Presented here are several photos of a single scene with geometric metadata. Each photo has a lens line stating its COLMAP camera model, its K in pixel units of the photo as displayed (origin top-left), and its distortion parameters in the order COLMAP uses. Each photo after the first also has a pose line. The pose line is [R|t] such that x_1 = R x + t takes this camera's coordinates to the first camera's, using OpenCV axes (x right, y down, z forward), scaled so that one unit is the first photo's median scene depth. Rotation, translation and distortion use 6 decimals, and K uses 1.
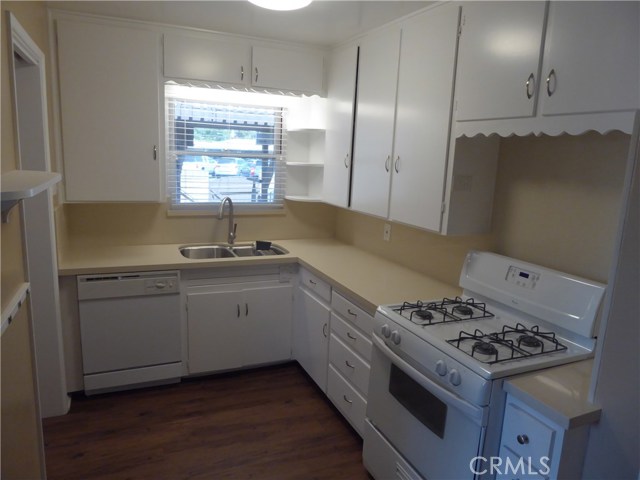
lens RADIAL K [[454.4, 0, 320.0], [0, 454.4, 240.0], [0, 0, 1]] dist [-0.022929, 0.008119]
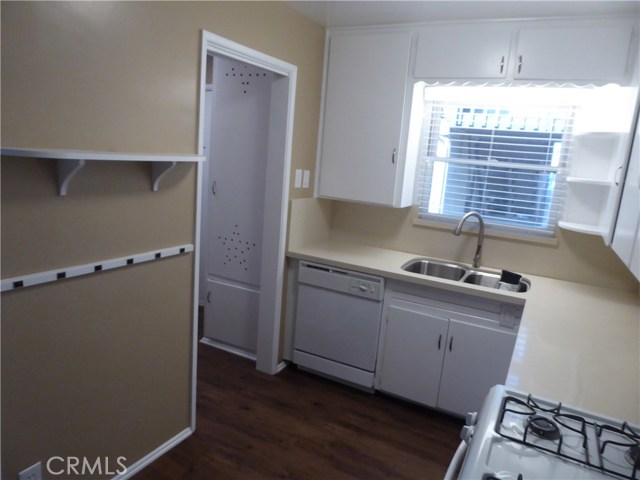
lens RADIAL K [[454.4, 0, 320.0], [0, 454.4, 240.0], [0, 0, 1]] dist [-0.022929, 0.008119]
pose [[0.627216, 0.157130, -0.762830, 0.309000], [-0.195748, 0.979802, 0.040874, -0.023103], [0.753845, 0.123686, 0.645306, 0.262461]]
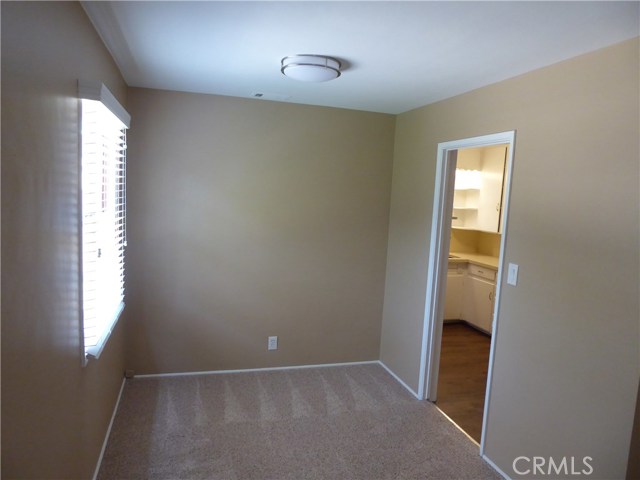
lens RADIAL K [[454.4, 0, 320.0], [0, 454.4, 240.0], [0, 0, 1]] dist [-0.022929, 0.008119]
pose [[0.992835, 0.019823, -0.117841, -0.447531], [-0.029305, 0.996421, -0.079286, 0.128105], [0.115847, 0.082171, 0.989862, -0.906172]]
